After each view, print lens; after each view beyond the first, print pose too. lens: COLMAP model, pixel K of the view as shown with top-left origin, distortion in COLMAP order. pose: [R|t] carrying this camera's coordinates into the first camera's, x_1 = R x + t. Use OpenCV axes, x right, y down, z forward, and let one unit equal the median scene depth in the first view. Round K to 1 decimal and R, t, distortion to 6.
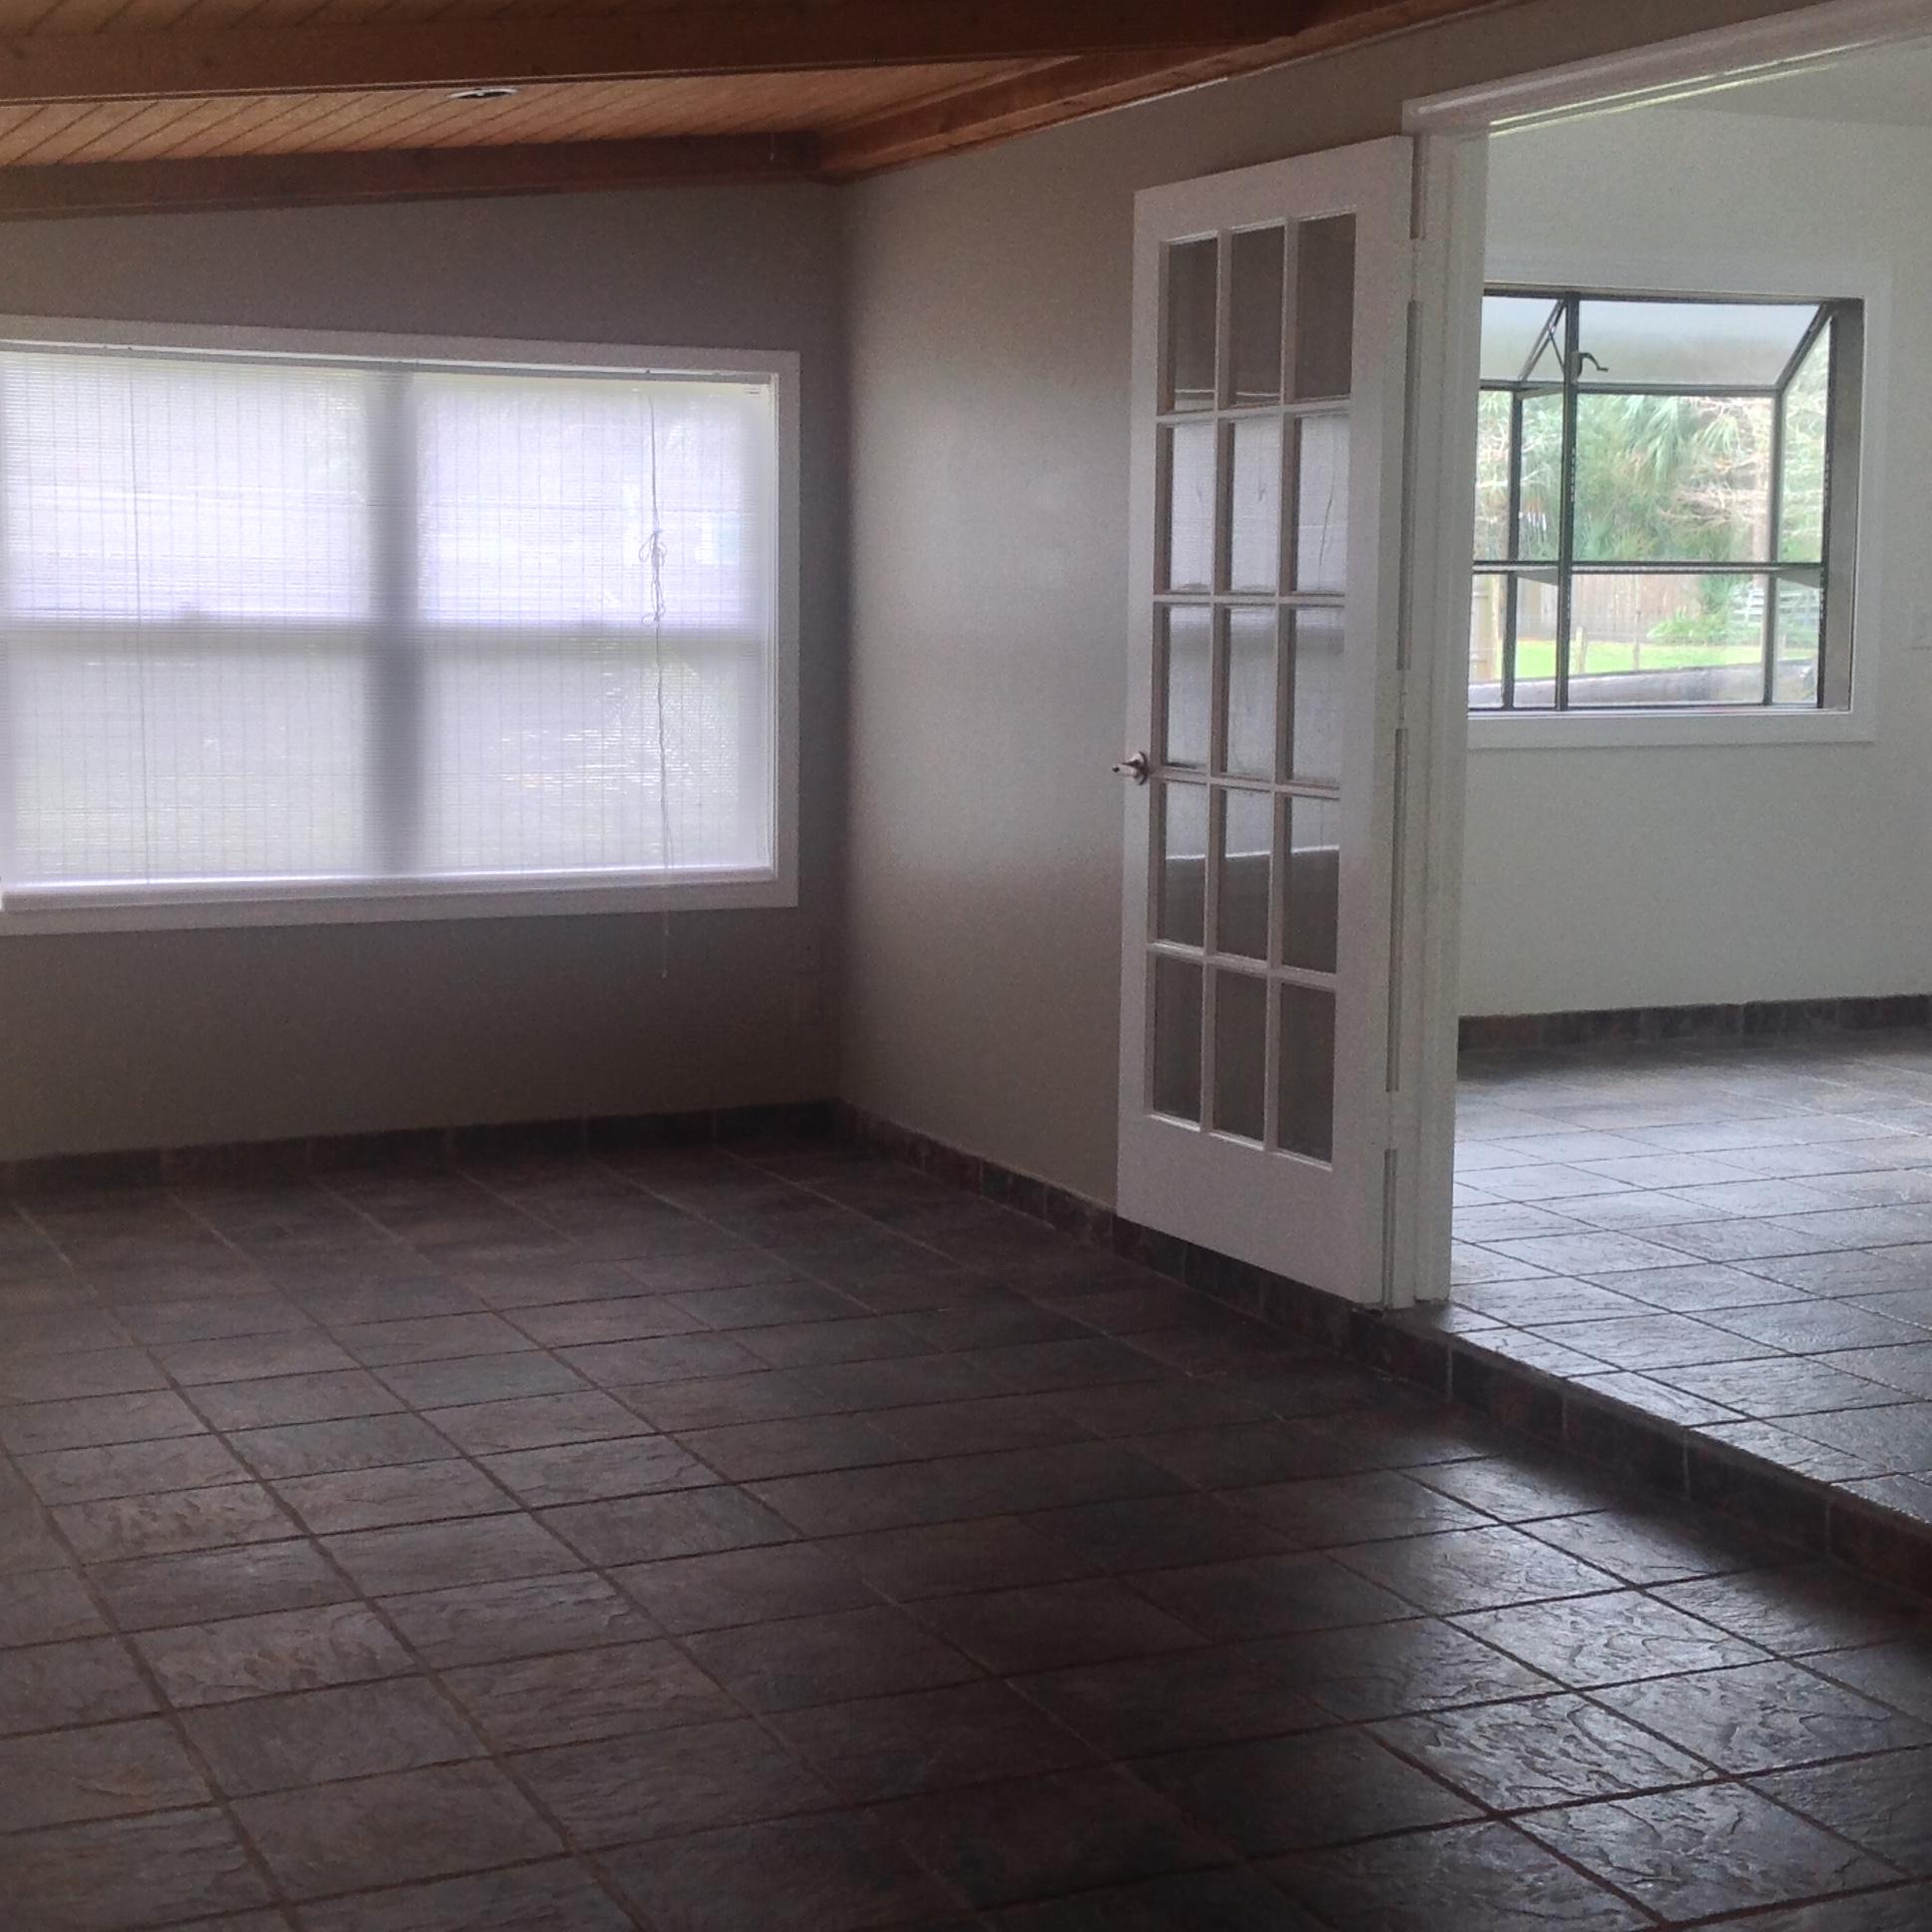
lens RADIAL K [[3301.2, 0, 963.8], [0, 3301.2, 958.7], [0, 0, 1]] dist [0.071527, 0.000000]
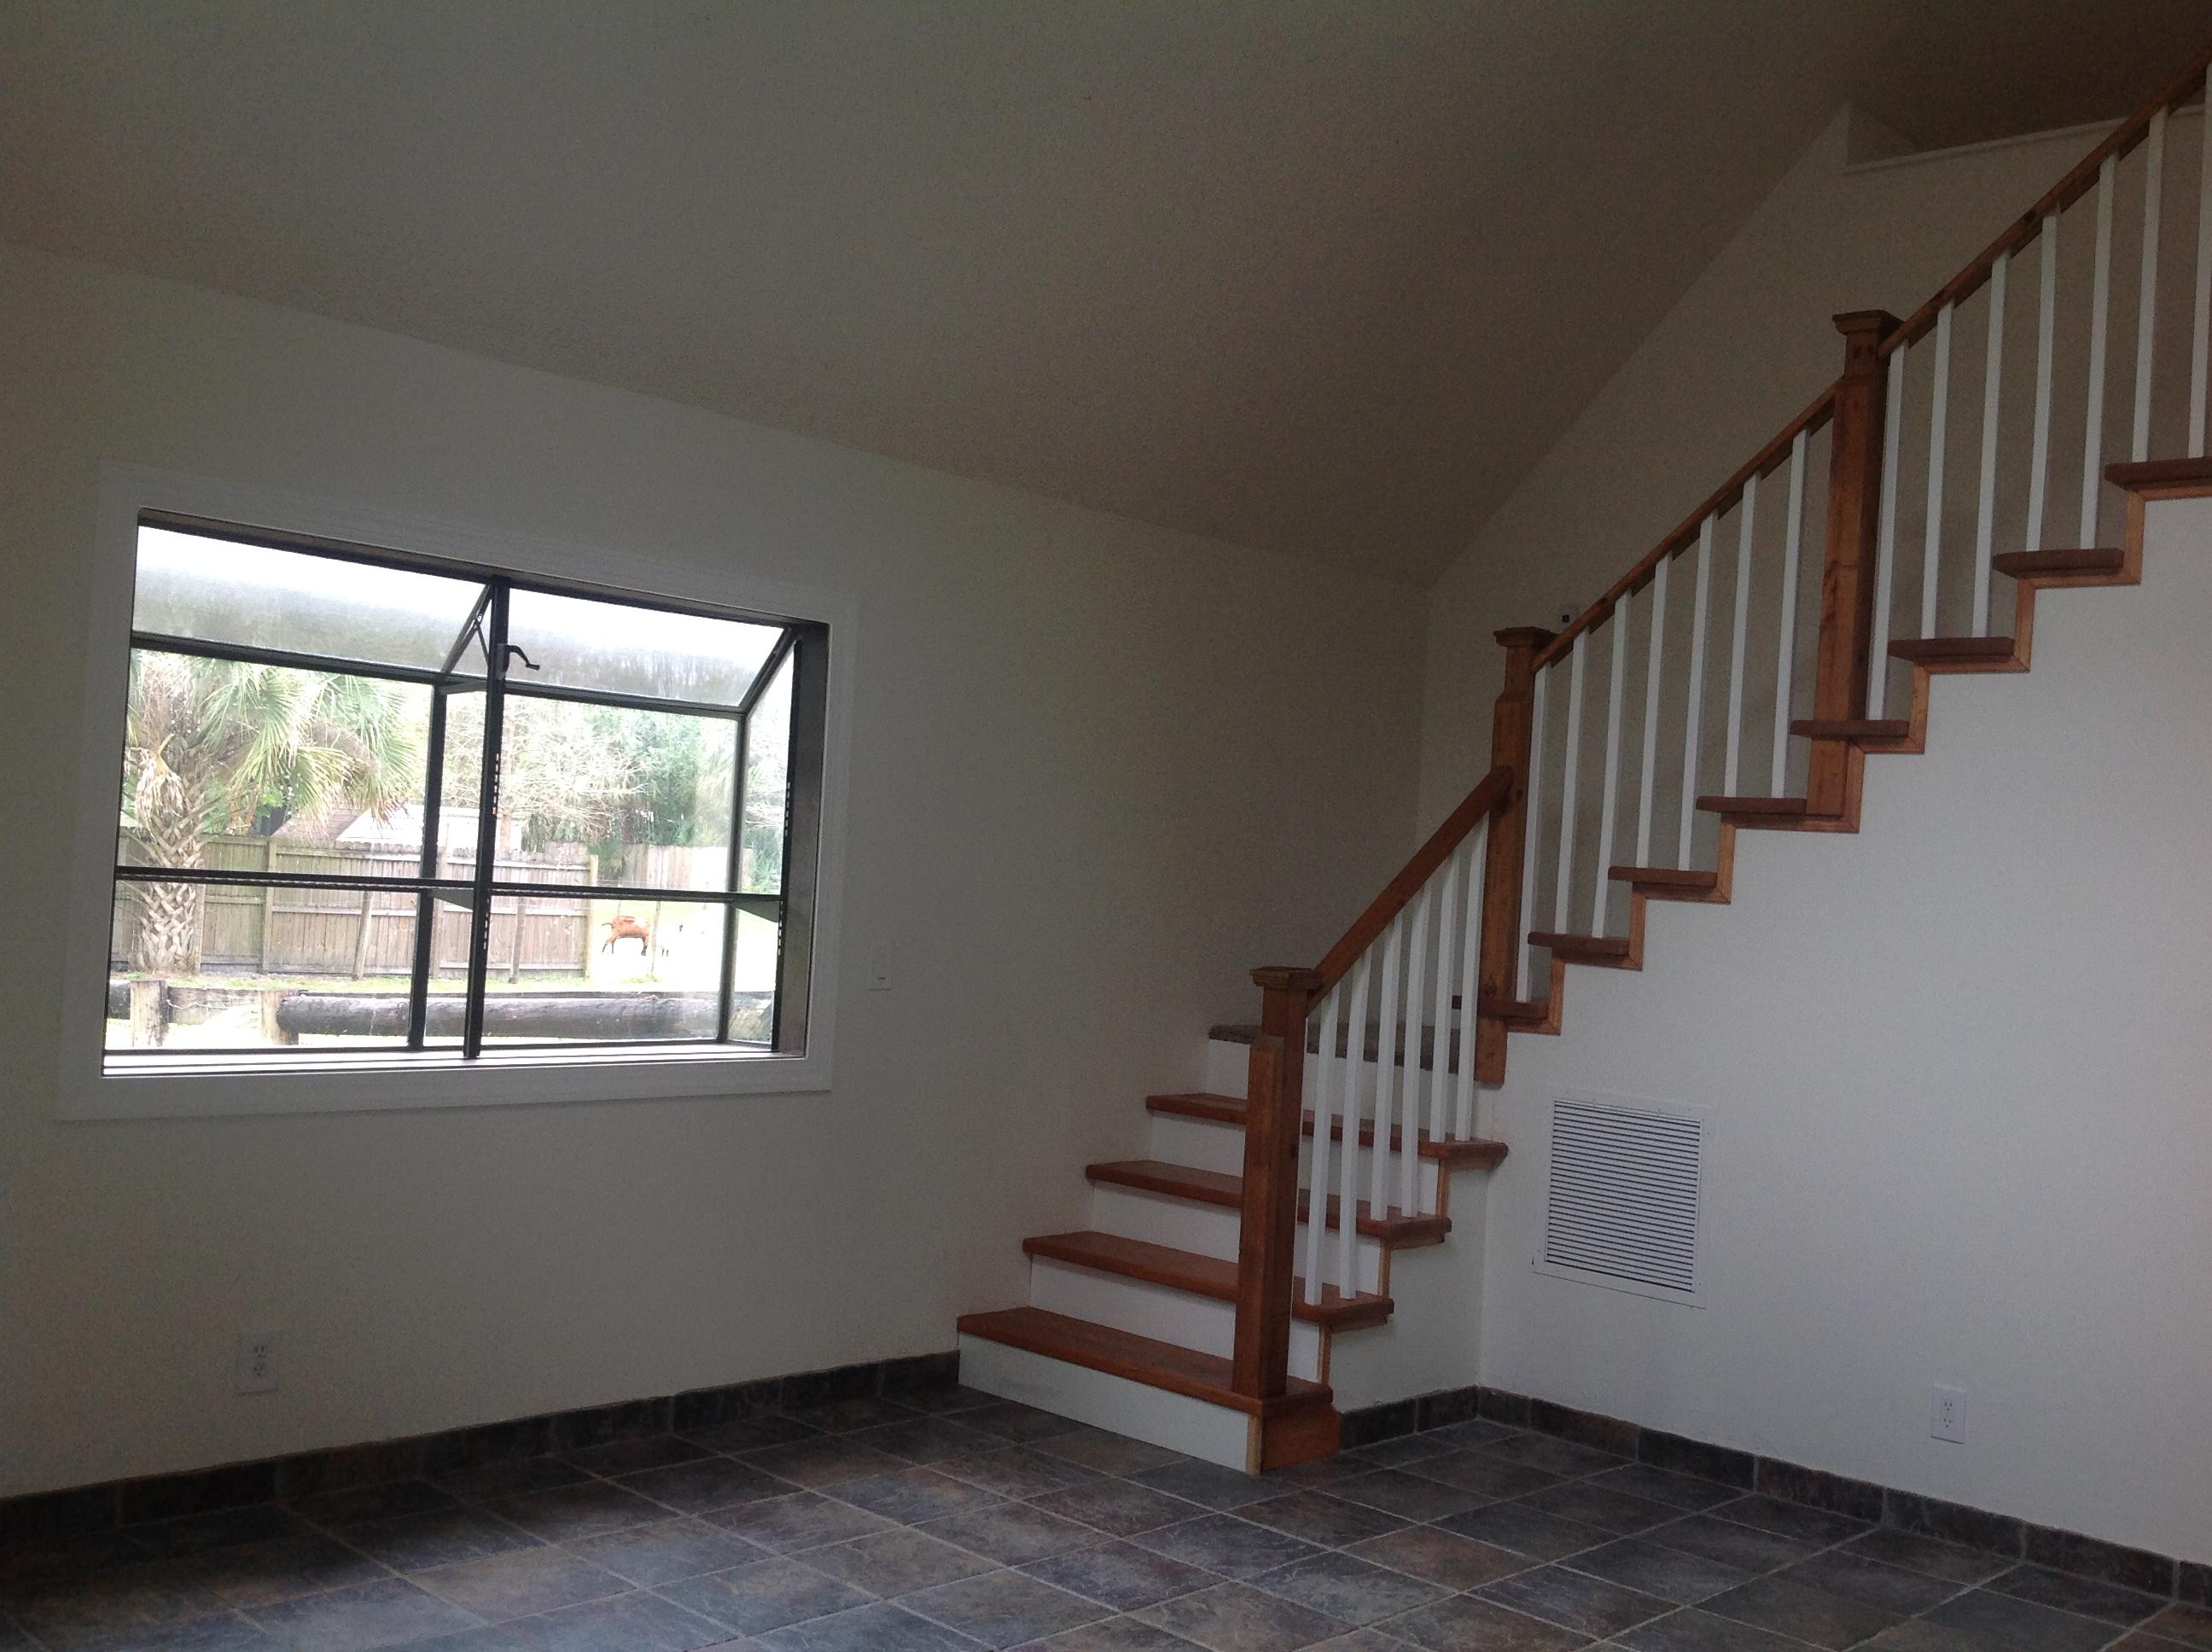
lens RADIAL K [[2088.7, 0, 1129.4], [0, 2088.7, 831.2], [0, 0, 1]] dist [0.026380, 0.000000]
pose [[0.922091, 0.057712, 0.382644, 0.123853], [-0.009170, 0.991797, -0.127490, -0.064002], [-0.386864, 0.114049, 0.915057, 0.425422]]
